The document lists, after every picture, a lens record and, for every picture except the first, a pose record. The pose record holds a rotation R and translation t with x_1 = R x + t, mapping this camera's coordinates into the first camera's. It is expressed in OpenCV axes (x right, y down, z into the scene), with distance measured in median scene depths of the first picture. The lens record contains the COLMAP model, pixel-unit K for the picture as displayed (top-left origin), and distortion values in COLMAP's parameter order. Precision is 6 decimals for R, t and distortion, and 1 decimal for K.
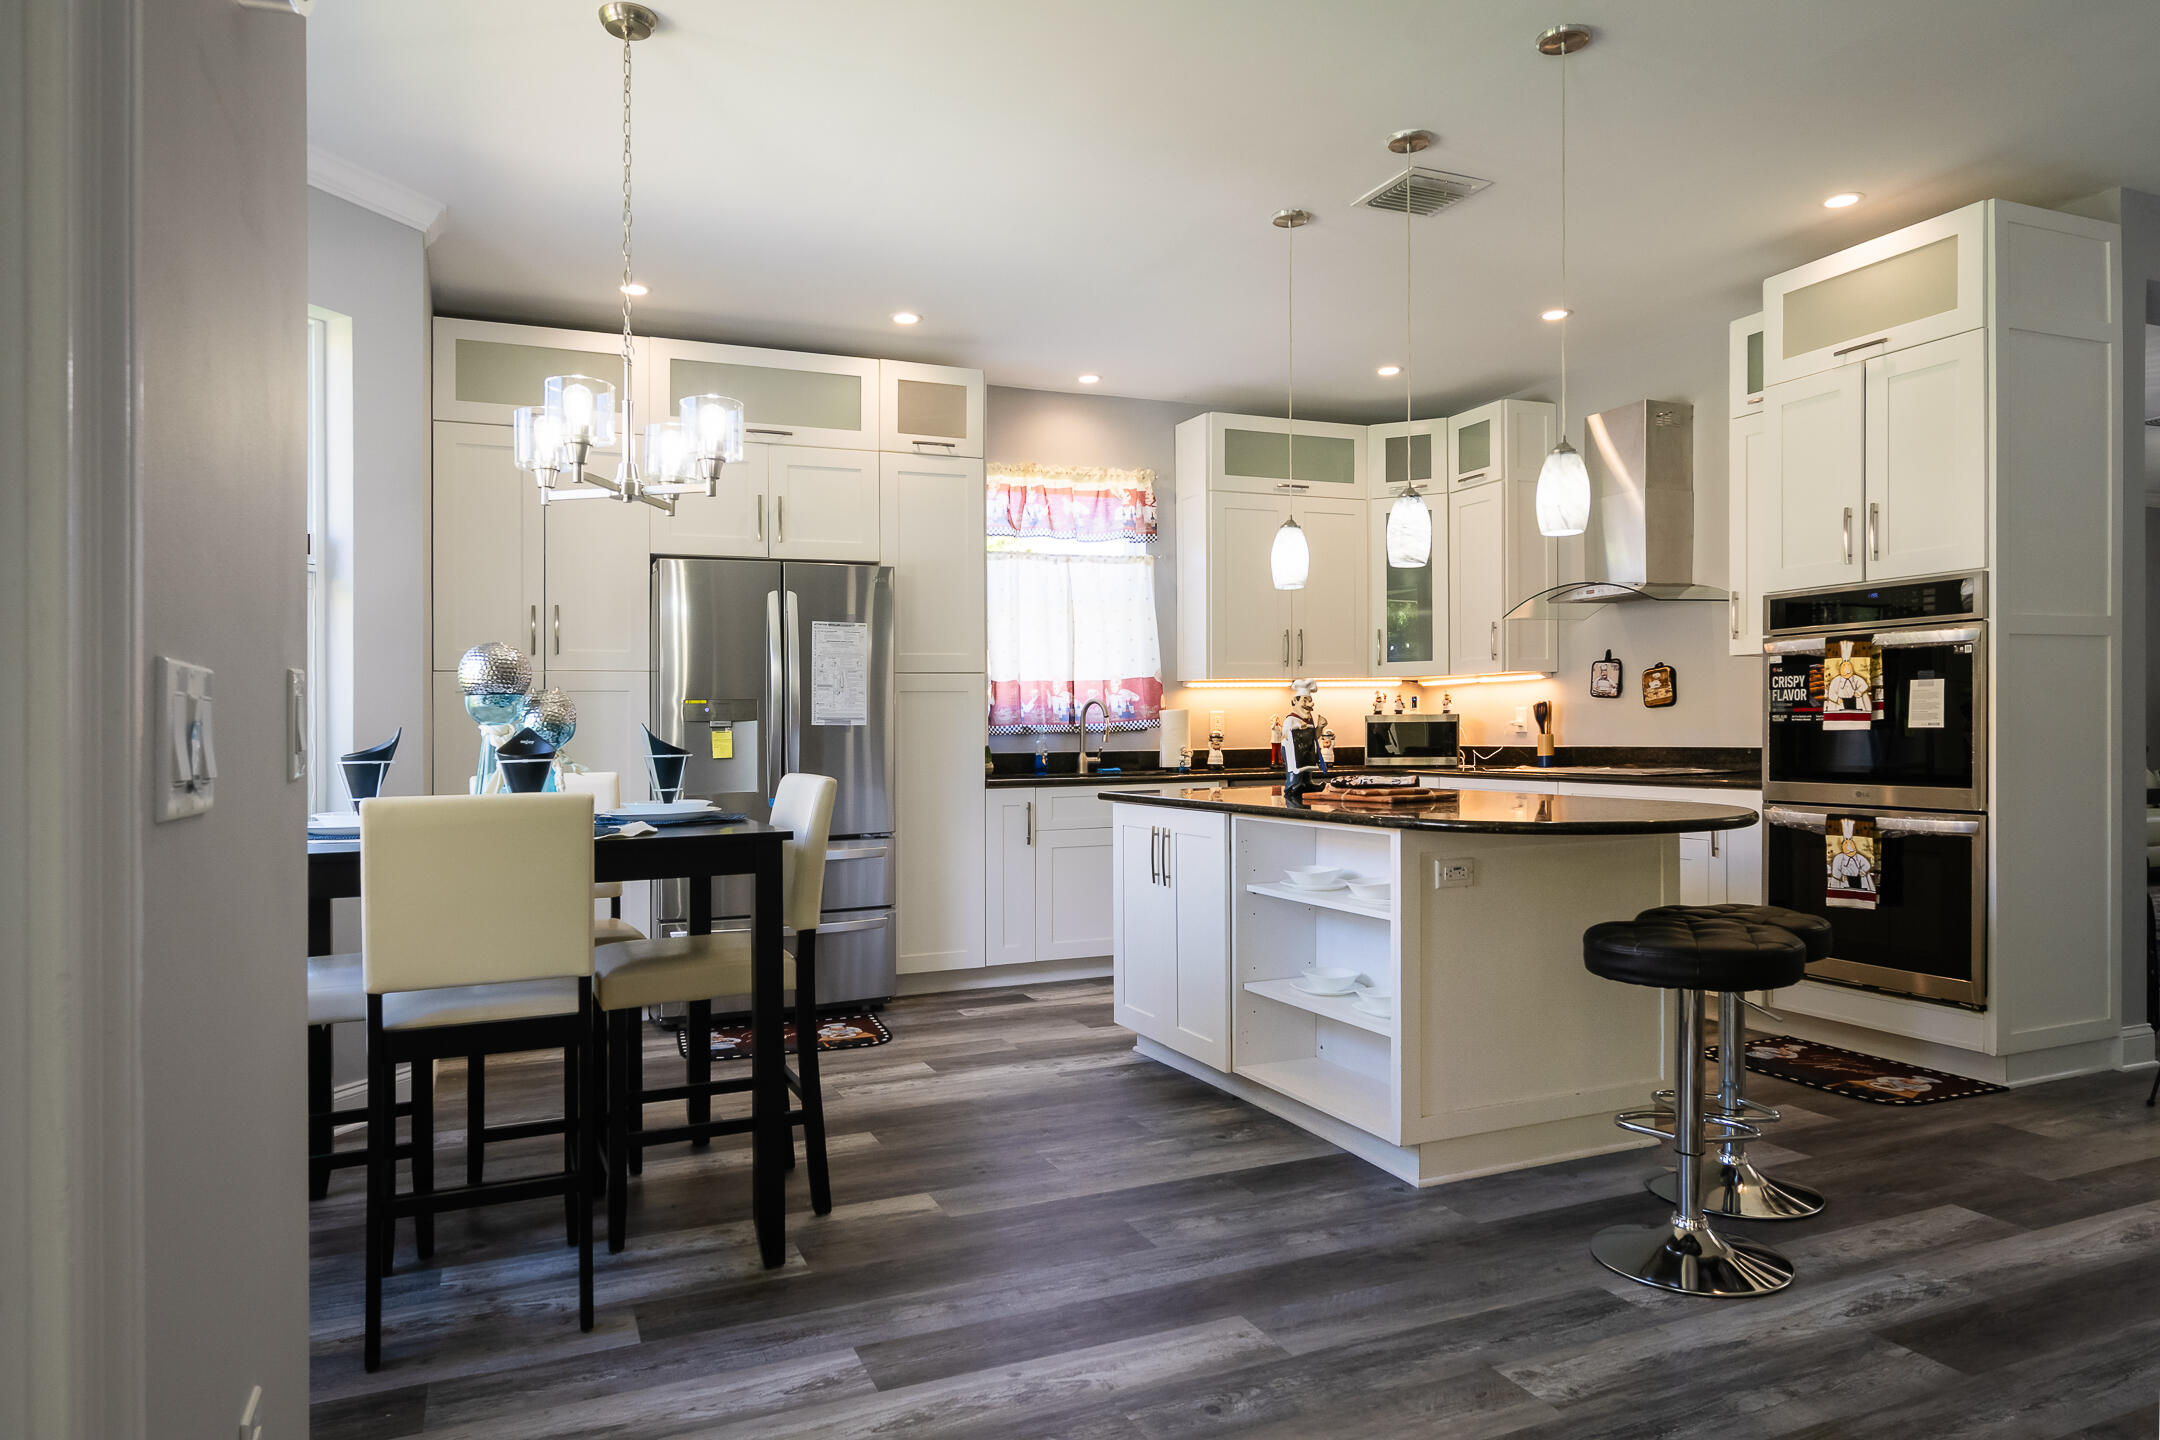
lens RADIAL K [[1356.2, 0, 1057.5], [0, 1356.2, 715.7], [0, 0, 1]] dist [-0.003333, 0.000911]
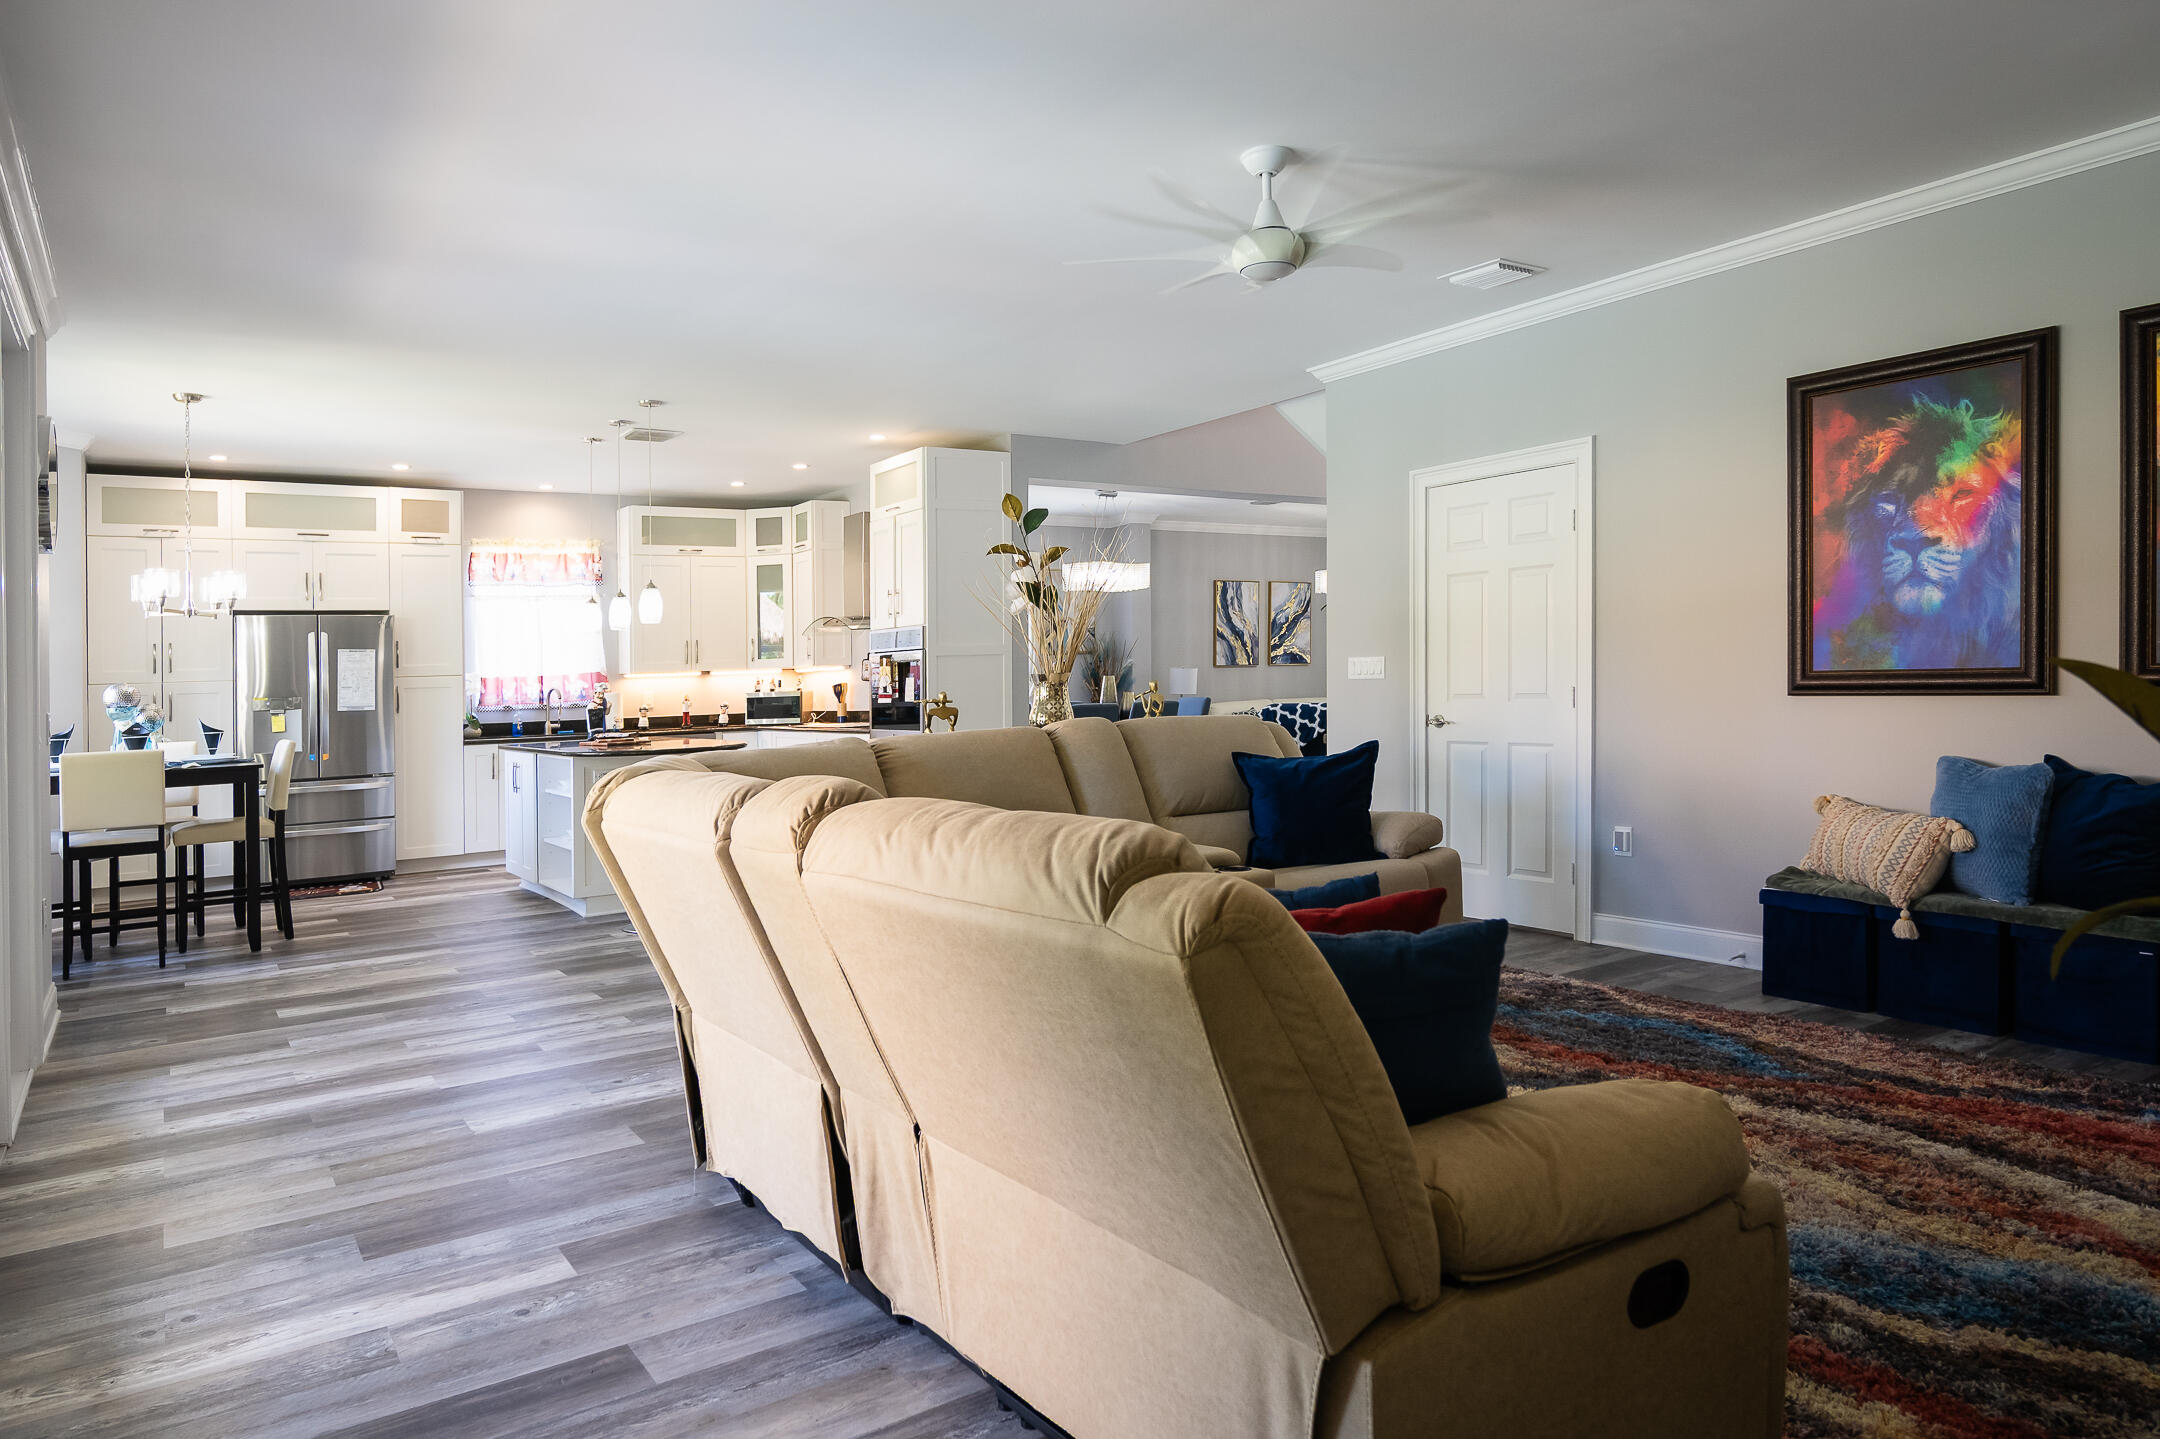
lens RADIAL K [[1385.8, 0, 1075.1], [0, 1385.8, 630.0], [0, 0, 1]] dist [0.000401, 0.001932]
pose [[0.981481, -0.012675, 0.191137, 0.430854], [0.018232, 0.999460, -0.027346, -0.032528], [-0.190687, 0.030325, 0.981182, -0.961958]]
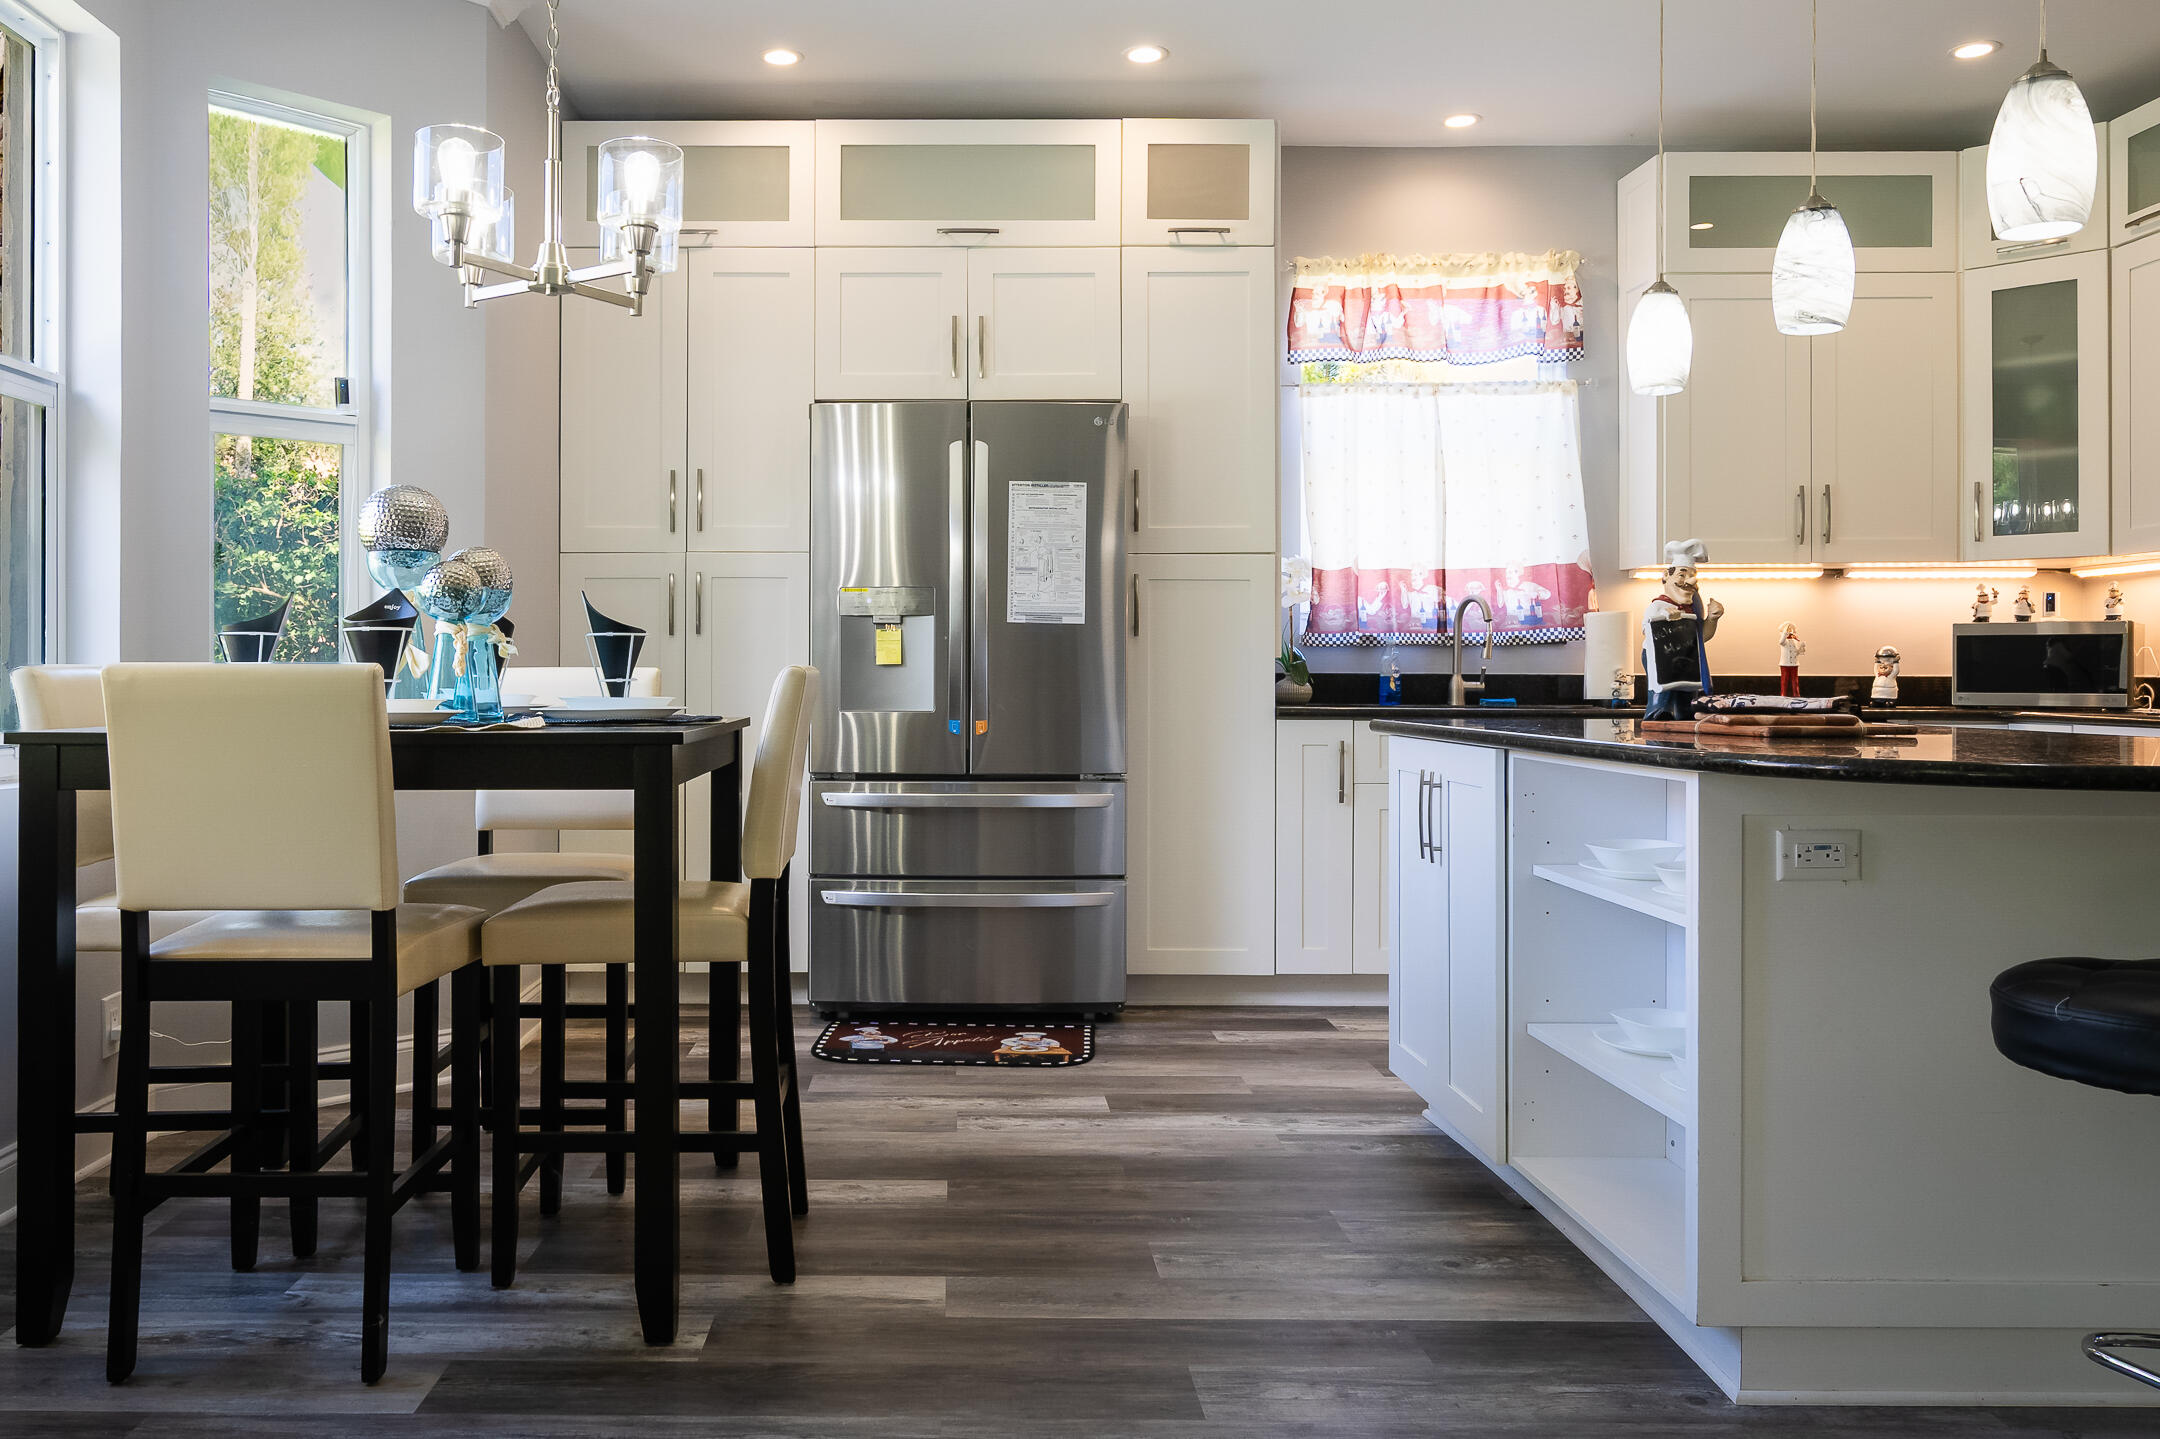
lens RADIAL K [[1734.5, 0, 906.8], [0, 1734.5, 642.8], [0, 0, 1]] dist [-0.004399, 0.005564]
pose [[0.912424, 0.008295, -0.409162, 0.168592], [-0.010838, 0.999934, -0.003896, 0.024330], [0.409103, 0.007990, 0.912453, 0.131929]]
